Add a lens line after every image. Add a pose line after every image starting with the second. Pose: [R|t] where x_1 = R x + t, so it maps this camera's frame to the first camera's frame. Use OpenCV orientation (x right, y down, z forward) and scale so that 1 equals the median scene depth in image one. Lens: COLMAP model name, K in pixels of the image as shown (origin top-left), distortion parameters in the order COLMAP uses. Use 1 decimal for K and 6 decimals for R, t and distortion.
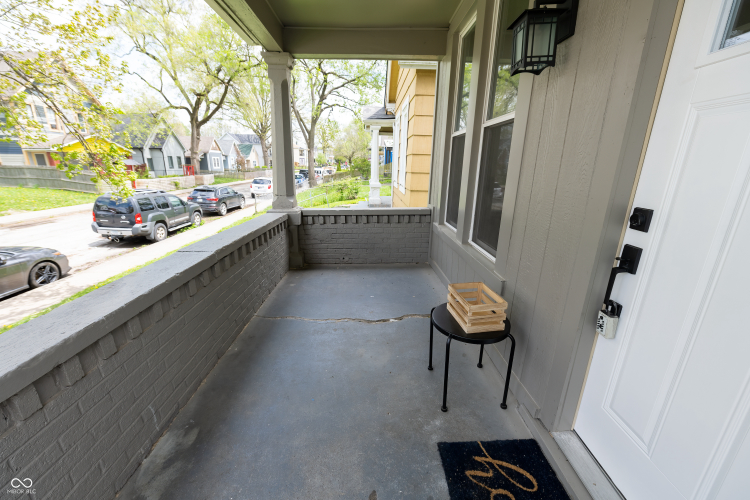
lens RADIAL K [[300.5, 0, 375.5], [0, 300.5, 252.0], [0, 0, 1]] dist [-0.011070, 0.000057]
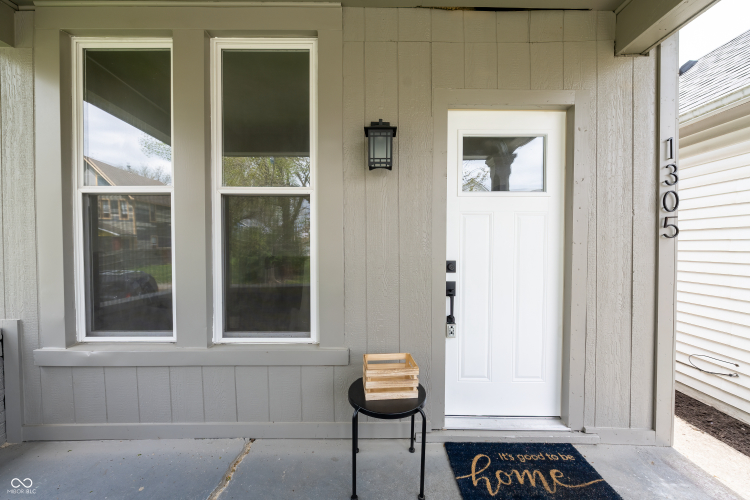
lens RADIAL K [[300.5, 0, 377.6], [0, 300.5, 249.2], [0, 0, 1]] dist [-0.011070, 0.000057]
pose [[0.002032, -0.035965, 0.999351, -0.817492], [0.275714, 0.960638, 0.034011, -0.337162], [-0.961238, 0.275466, 0.011868, 1.155004]]
